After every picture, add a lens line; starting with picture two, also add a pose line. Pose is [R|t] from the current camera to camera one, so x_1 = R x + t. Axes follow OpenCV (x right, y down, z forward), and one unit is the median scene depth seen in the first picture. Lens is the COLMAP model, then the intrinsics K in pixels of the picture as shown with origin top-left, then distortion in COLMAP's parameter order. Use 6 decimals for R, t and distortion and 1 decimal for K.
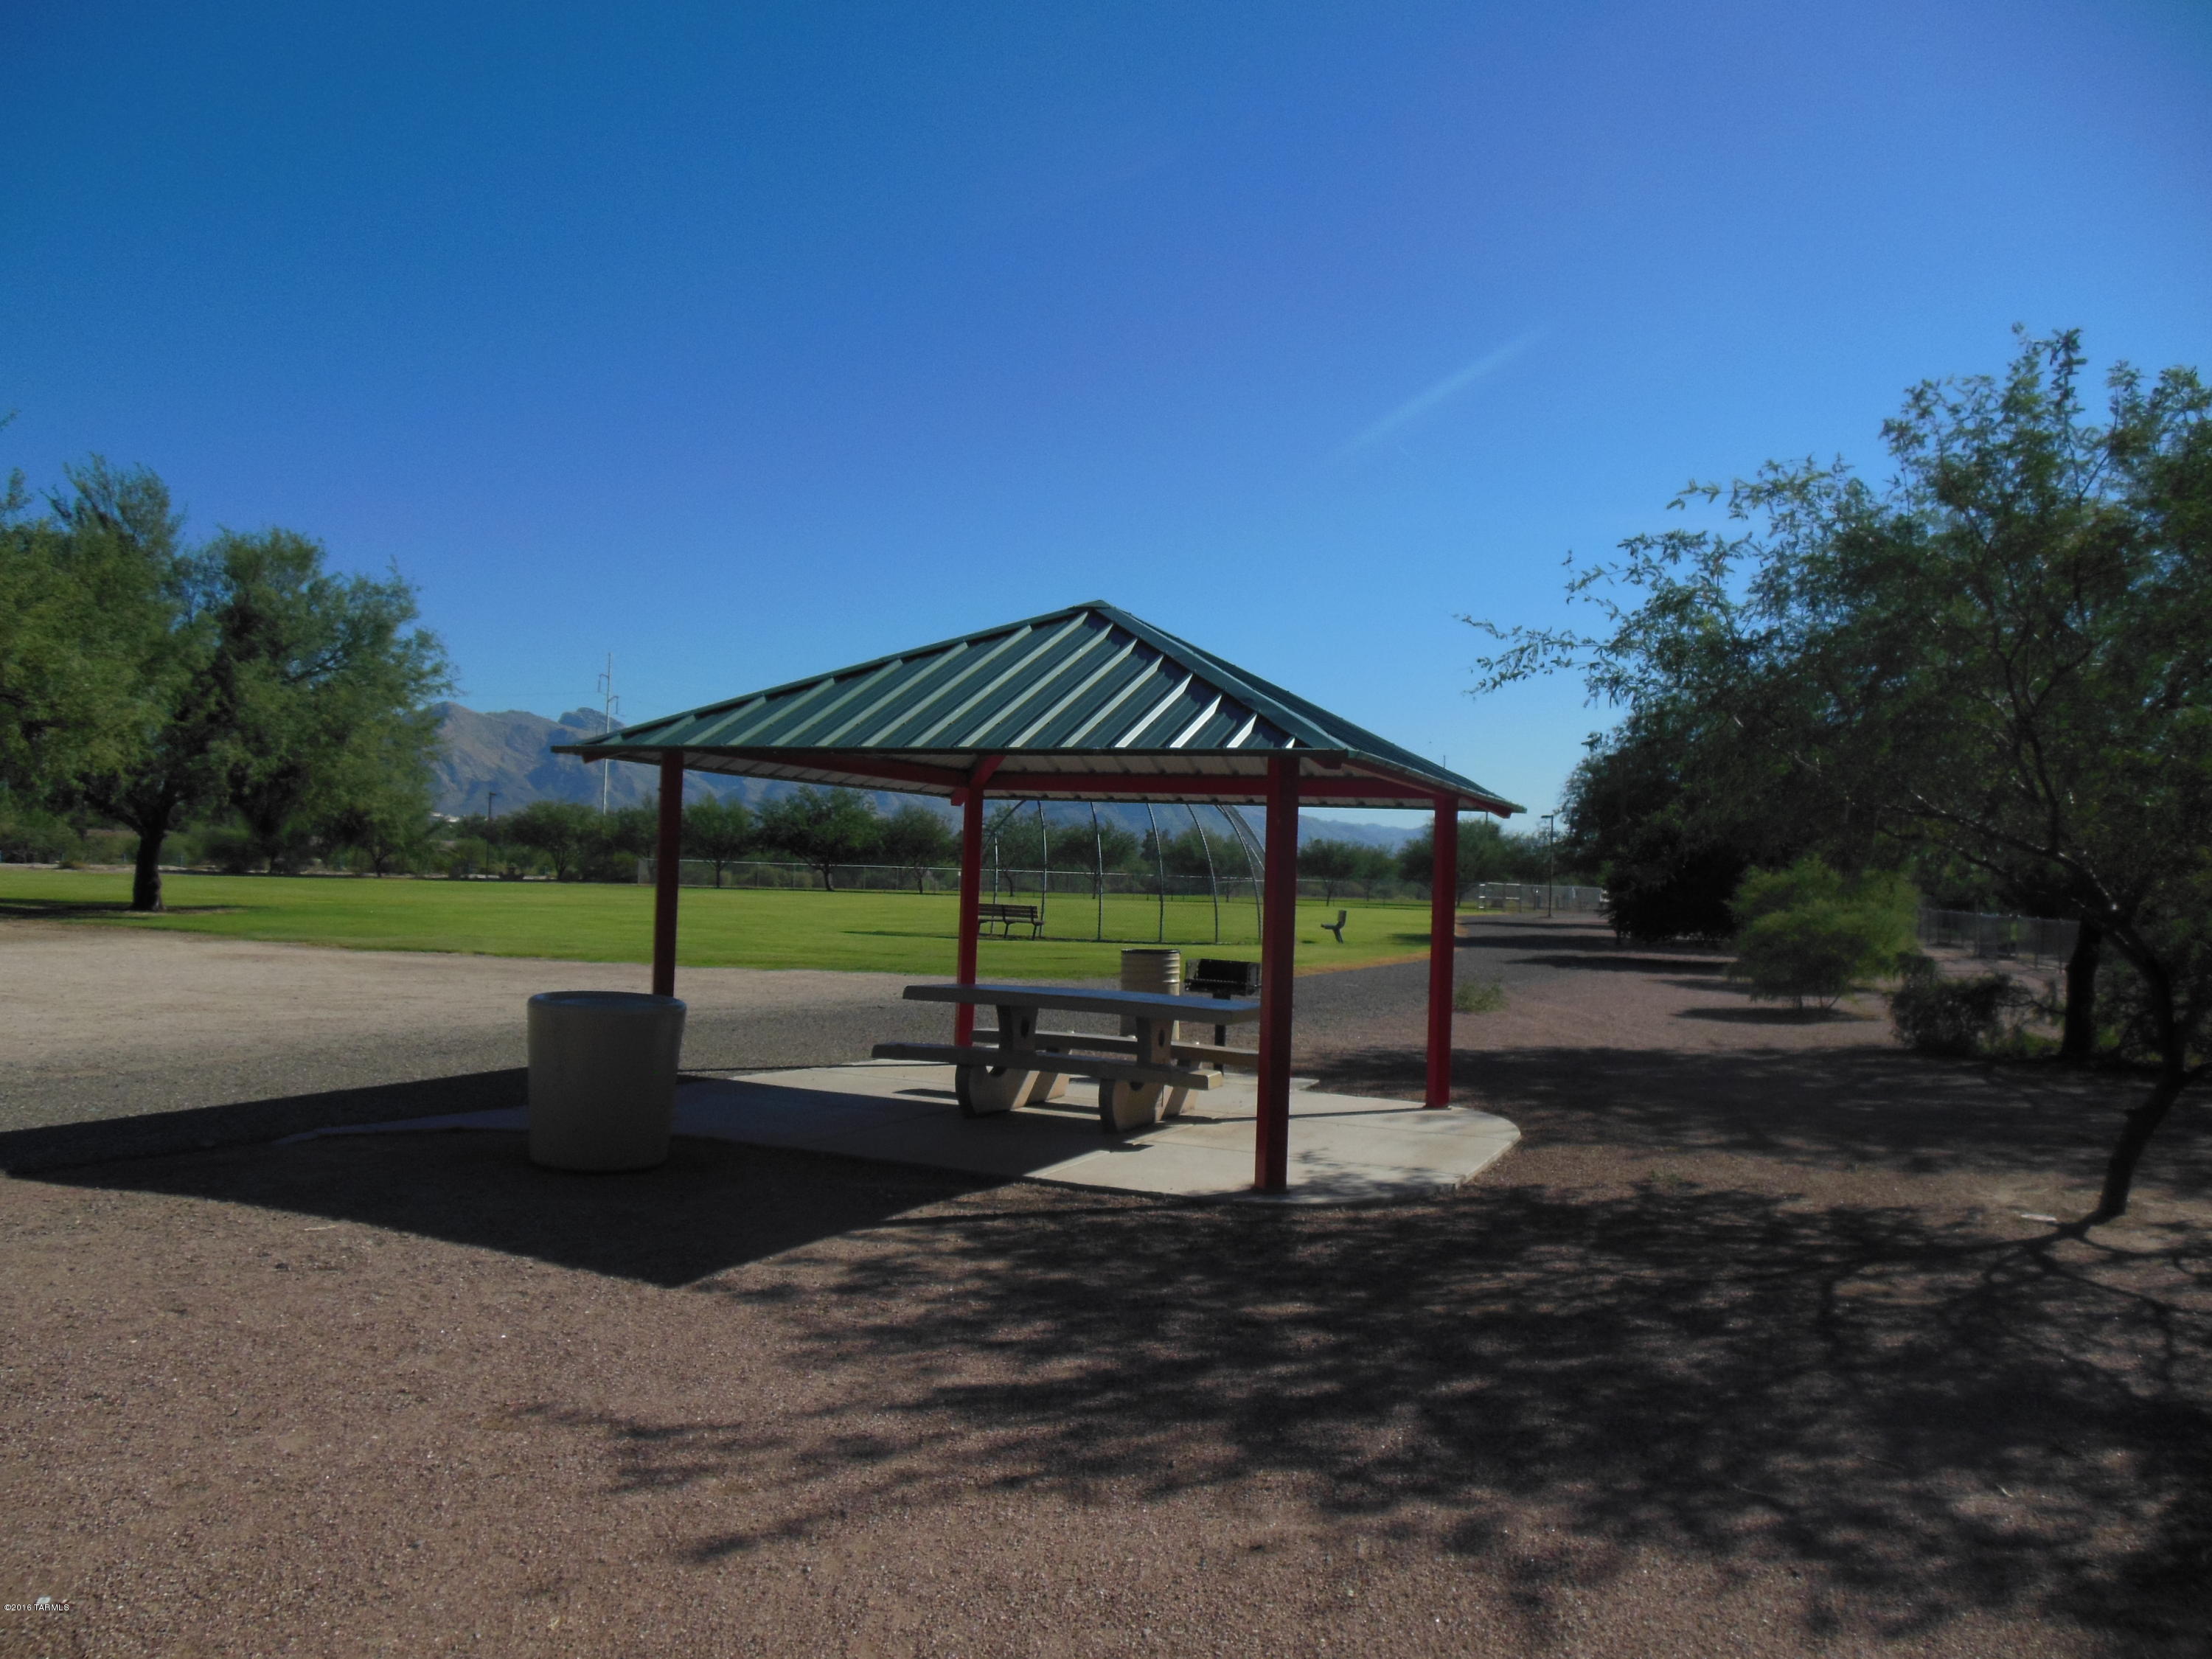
lens RADIAL K [[1630.0, 0, 1106.0], [0, 1630.0, 829.5], [0, 0, 1]] dist [-0.074064, 0.108401]
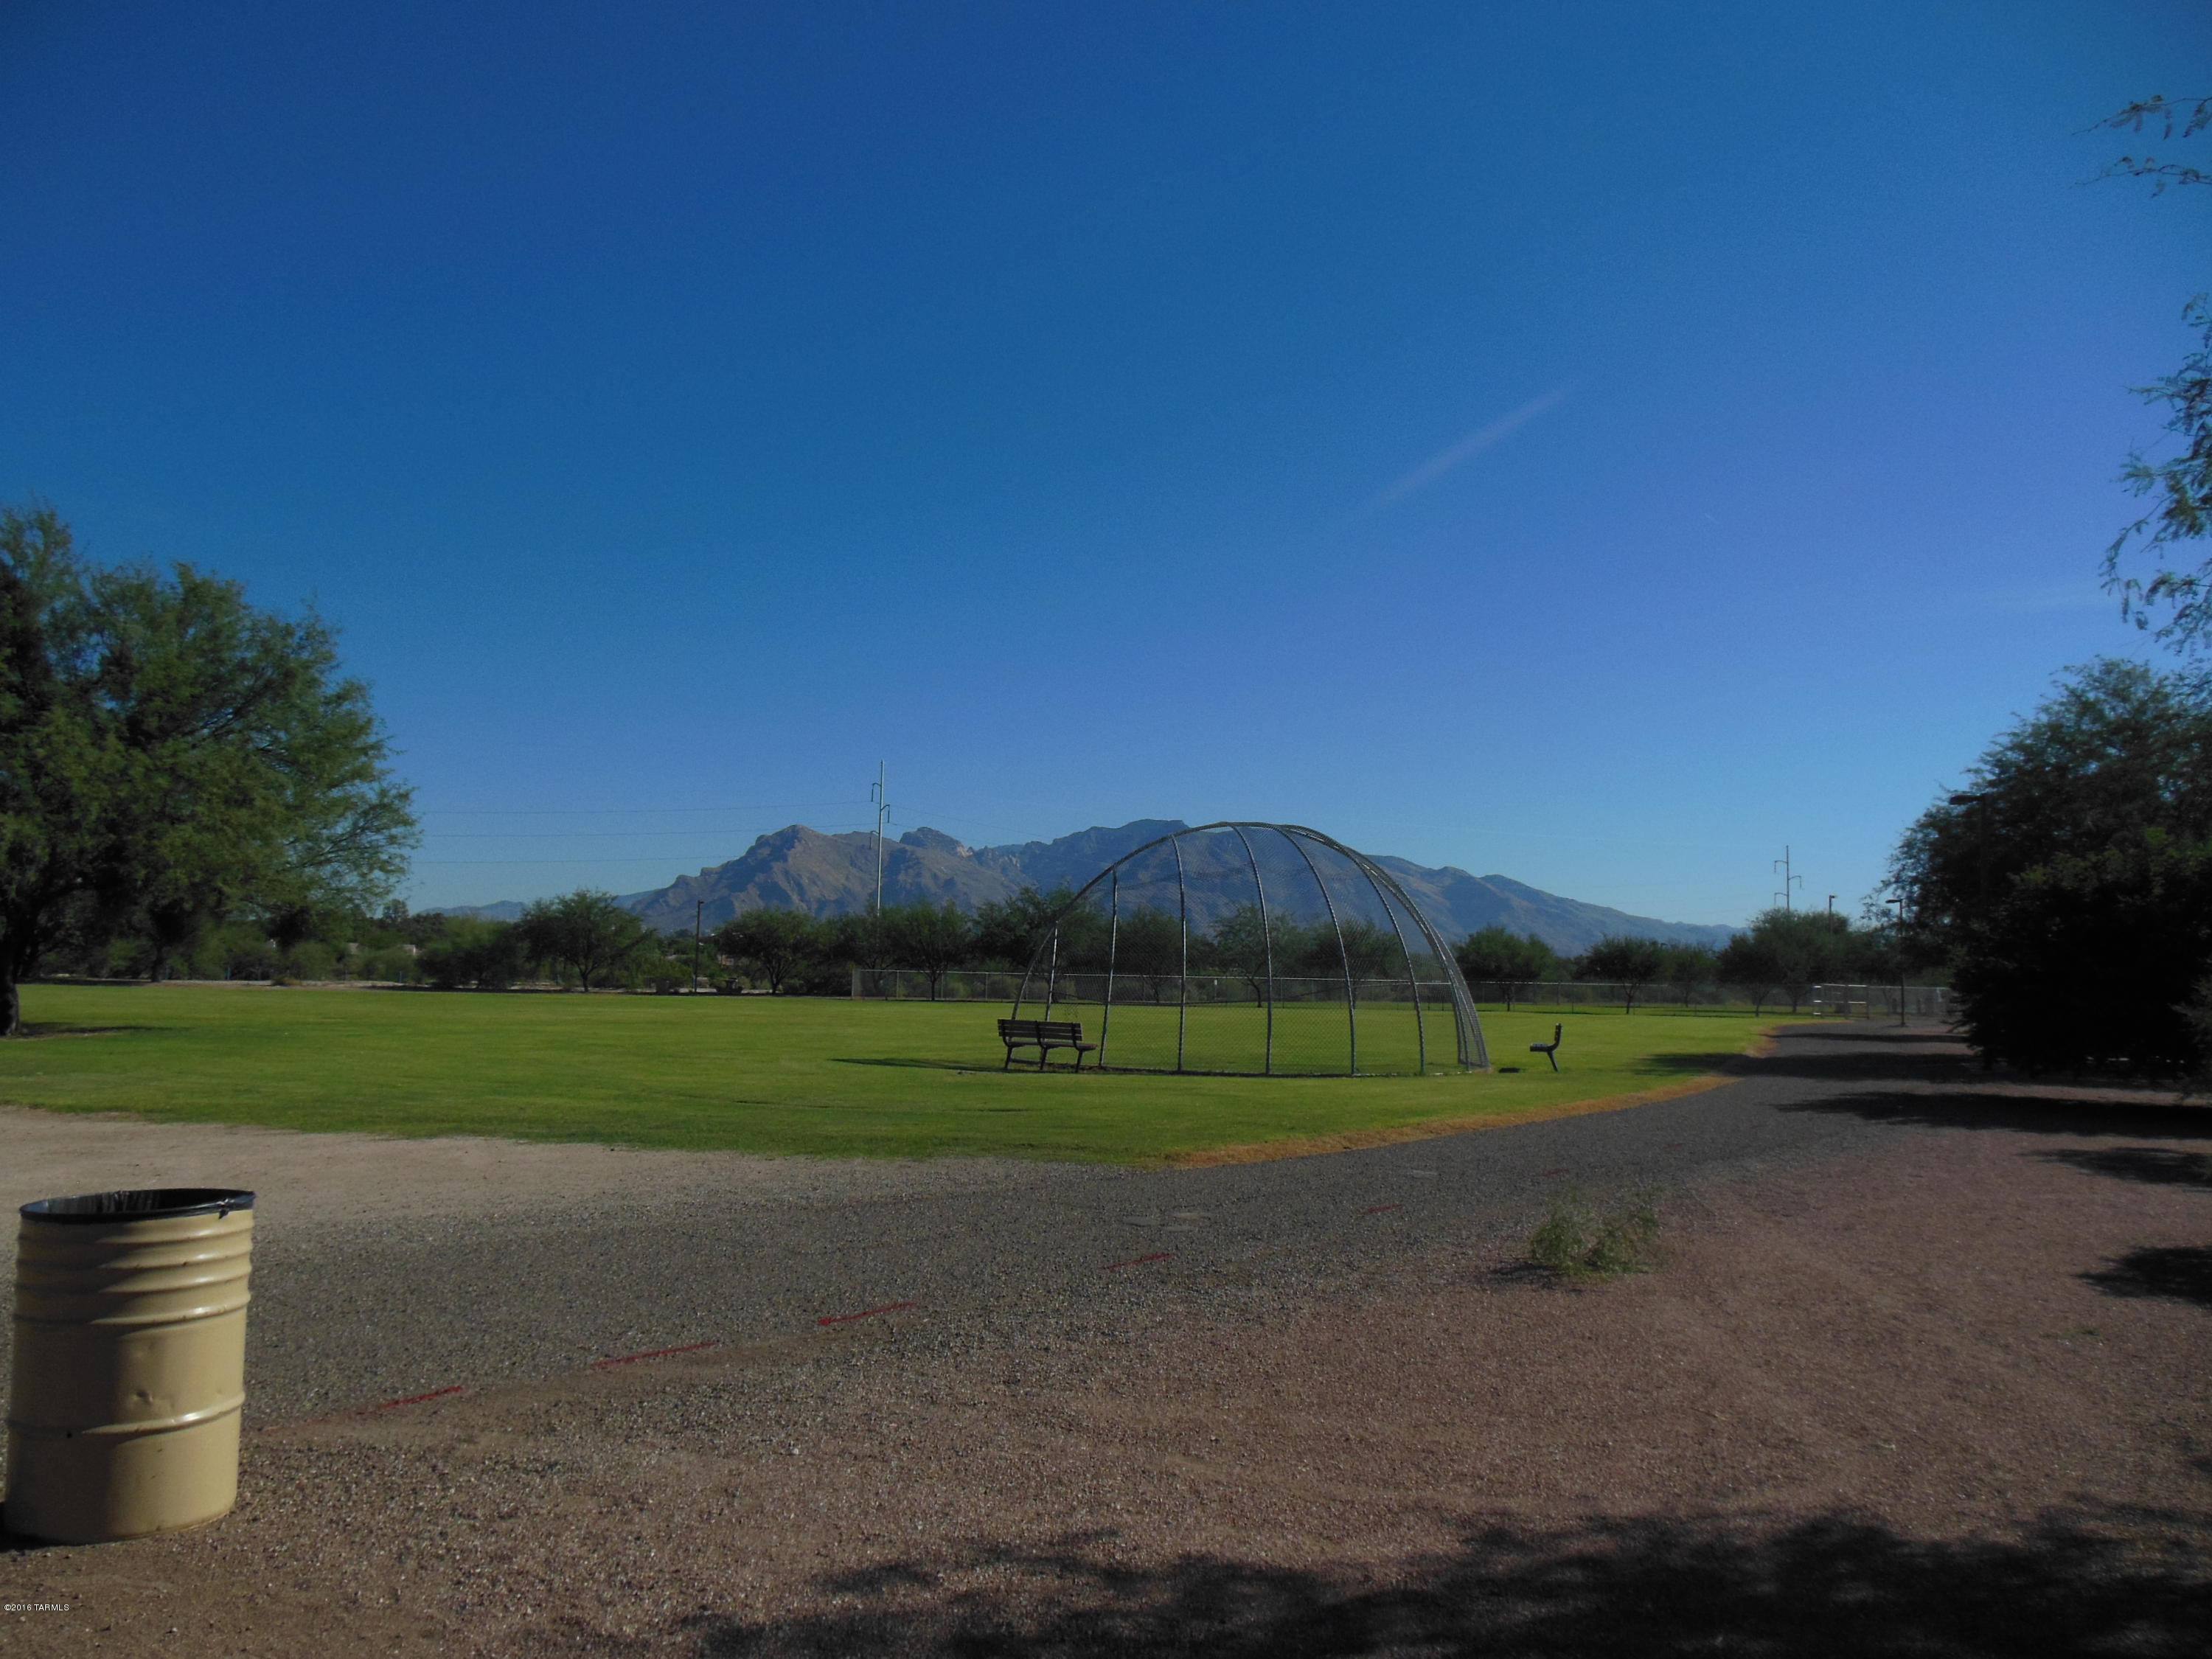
lens RADIAL K [[1630.0, 0, 1106.0], [0, 1630.0, 829.5], [0, 0, 1]] dist [-0.074064, 0.108401]
pose [[0.979932, -0.029897, -0.197079, 0.077652], [0.016601, 0.997494, -0.068778, 0.008849], [0.198641, 0.064126, 0.977972, 0.222489]]
